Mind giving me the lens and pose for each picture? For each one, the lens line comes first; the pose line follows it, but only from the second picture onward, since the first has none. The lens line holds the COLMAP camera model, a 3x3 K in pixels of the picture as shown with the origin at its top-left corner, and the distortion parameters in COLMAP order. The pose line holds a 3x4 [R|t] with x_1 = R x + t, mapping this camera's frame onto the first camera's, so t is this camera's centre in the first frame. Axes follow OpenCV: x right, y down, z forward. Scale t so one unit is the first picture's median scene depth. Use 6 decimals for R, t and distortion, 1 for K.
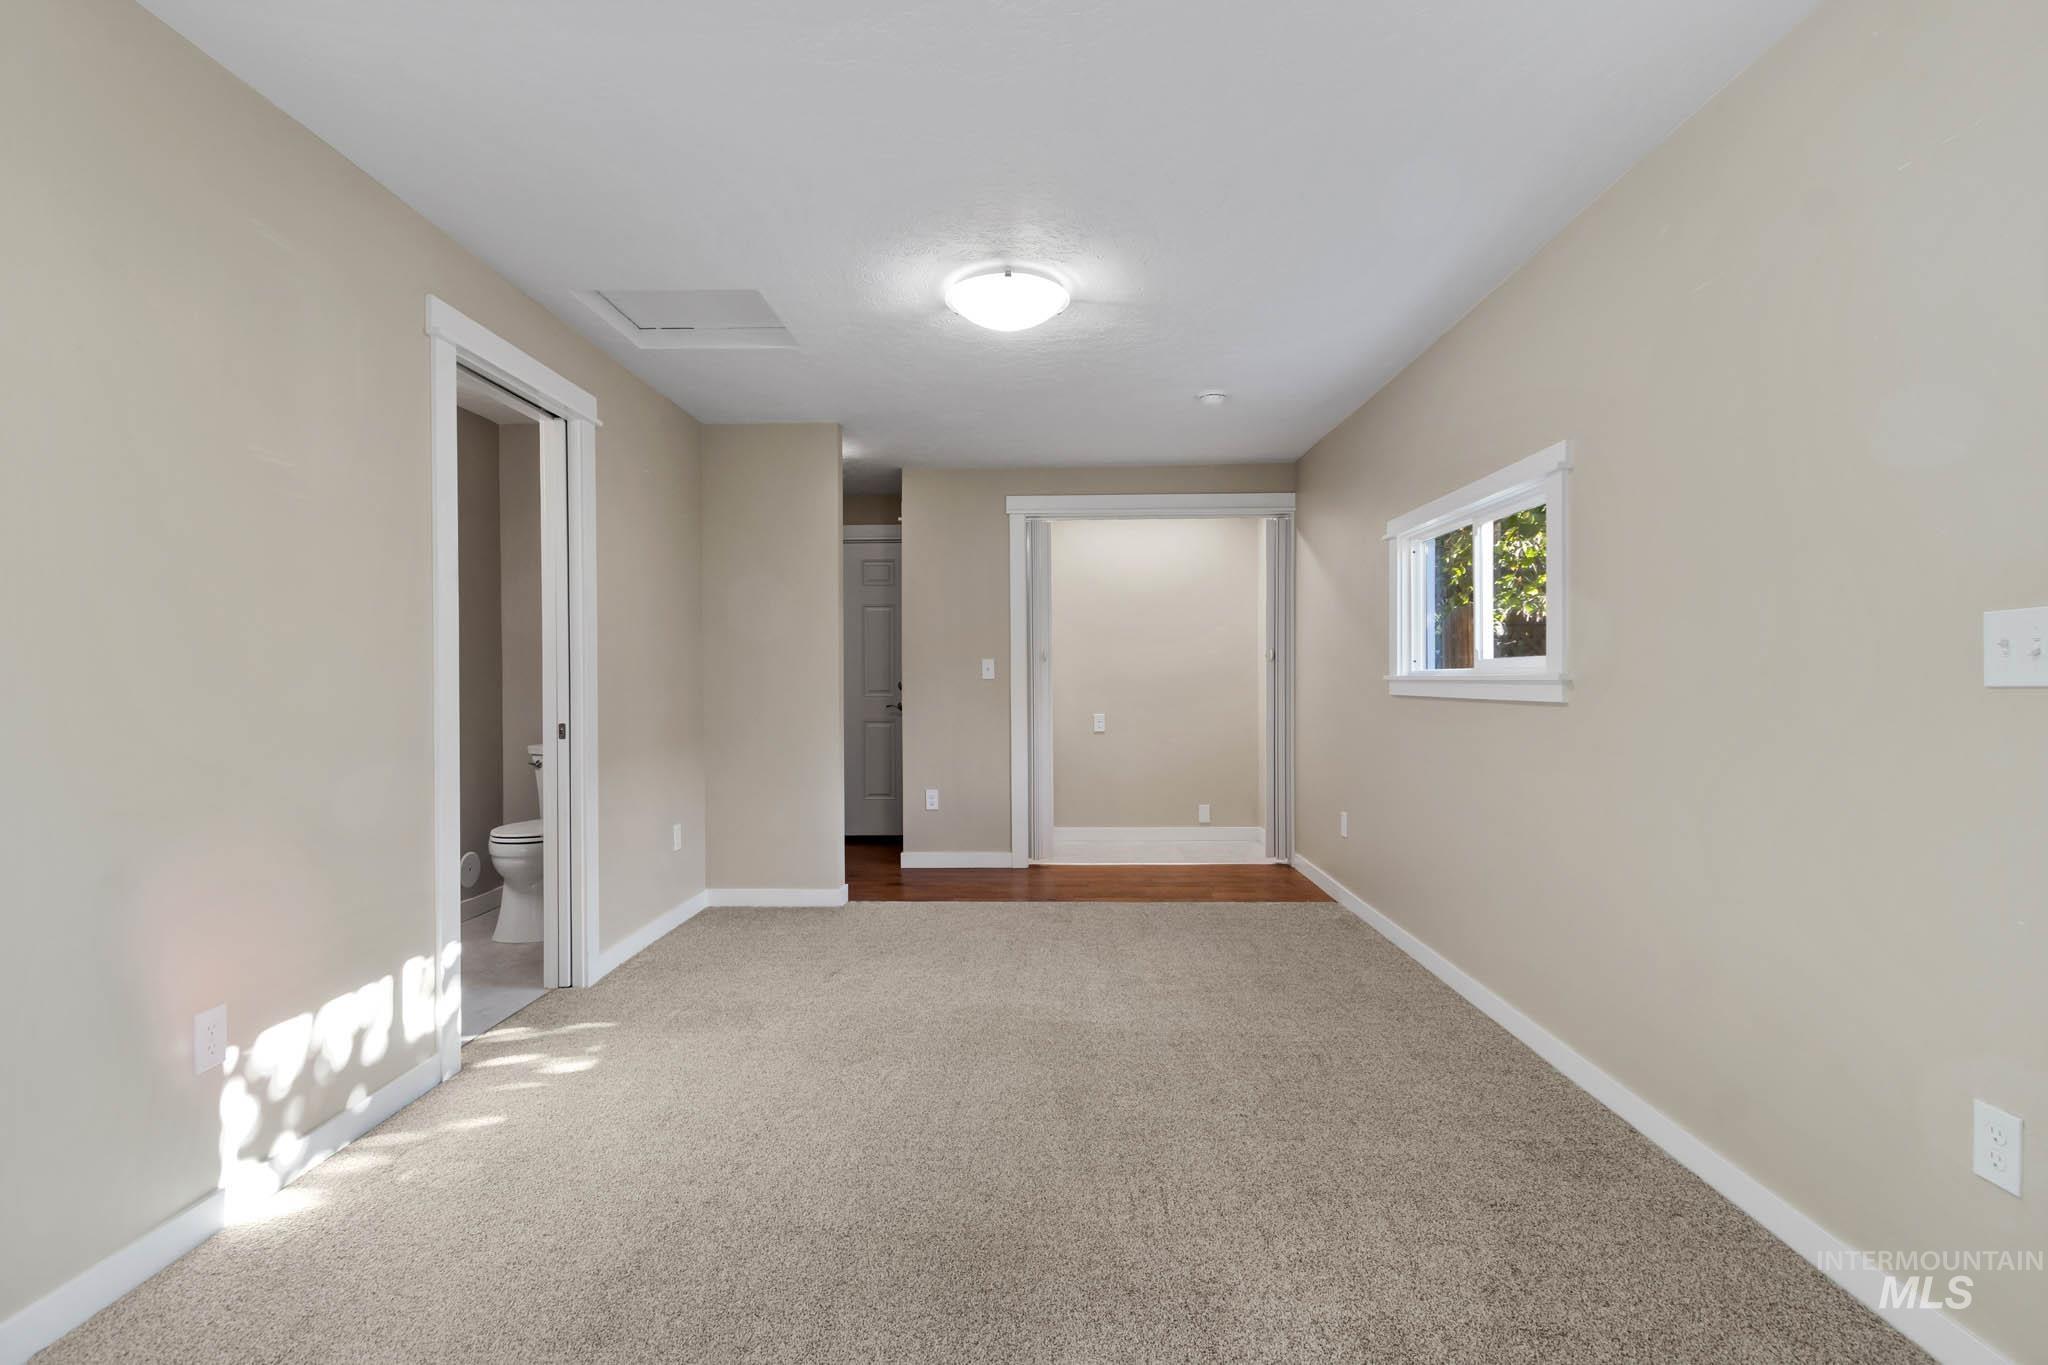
lens RADIAL K [[973.5, 0, 1038.4], [0, 973.5, 681.8], [0, 0, 1]] dist [0.007174, 0.000740]
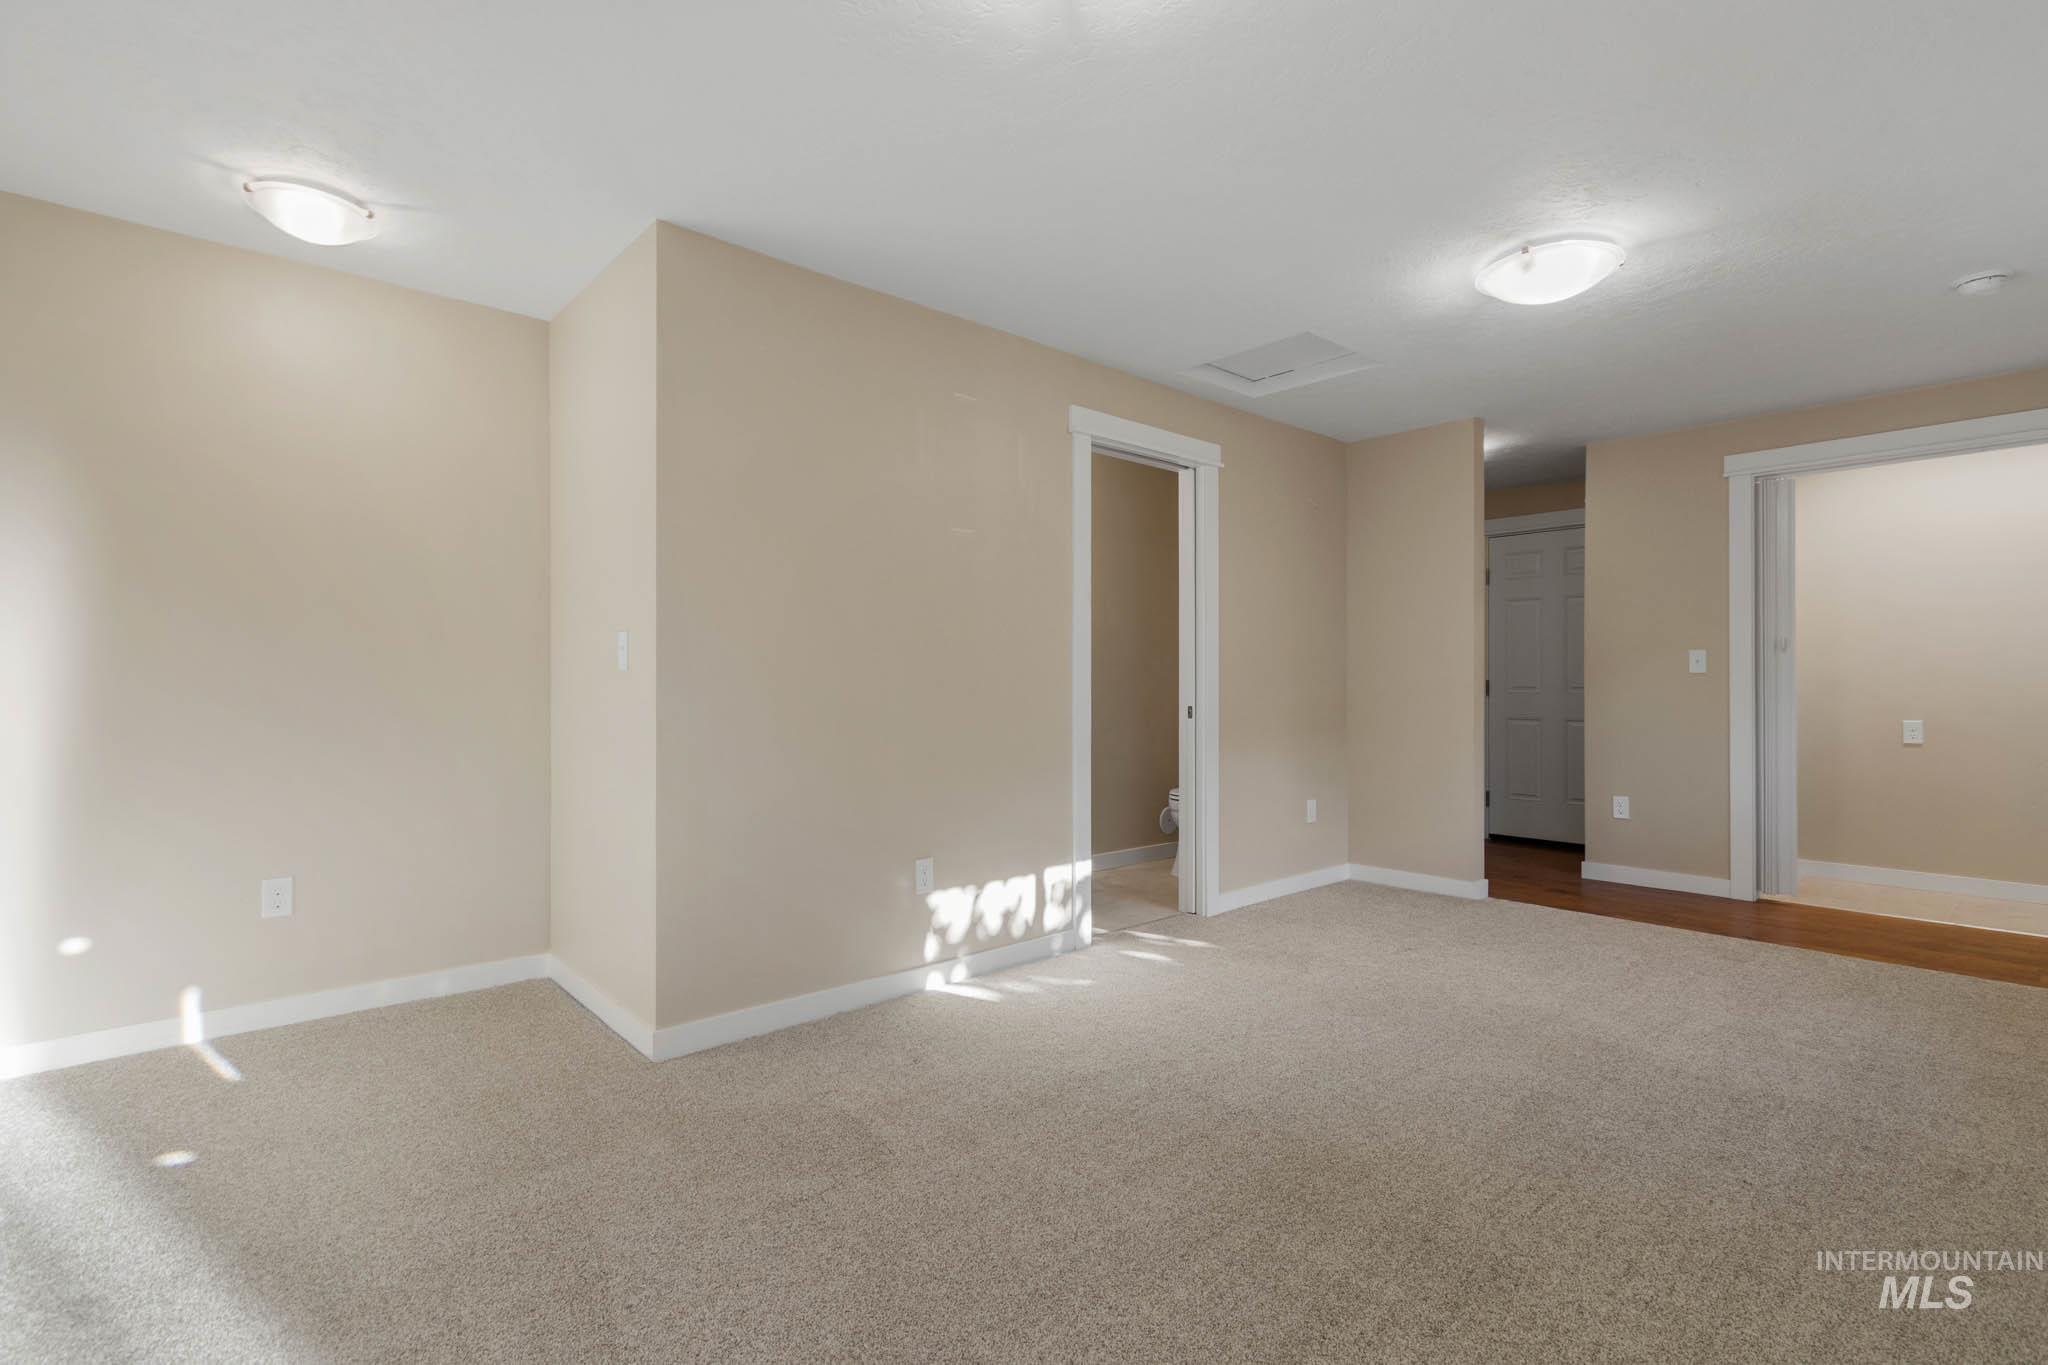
lens RADIAL K [[973.5, 0, 1048.2], [0, 973.5, 691.0], [0, 0, 1]] dist [0.007174, 0.000740]
pose [[0.688824, 0.008002, -0.724884, 0.276160], [-0.002748, 0.999961, 0.008428, 0.010343], [0.724923, -0.003814, 0.688819, -0.012432]]
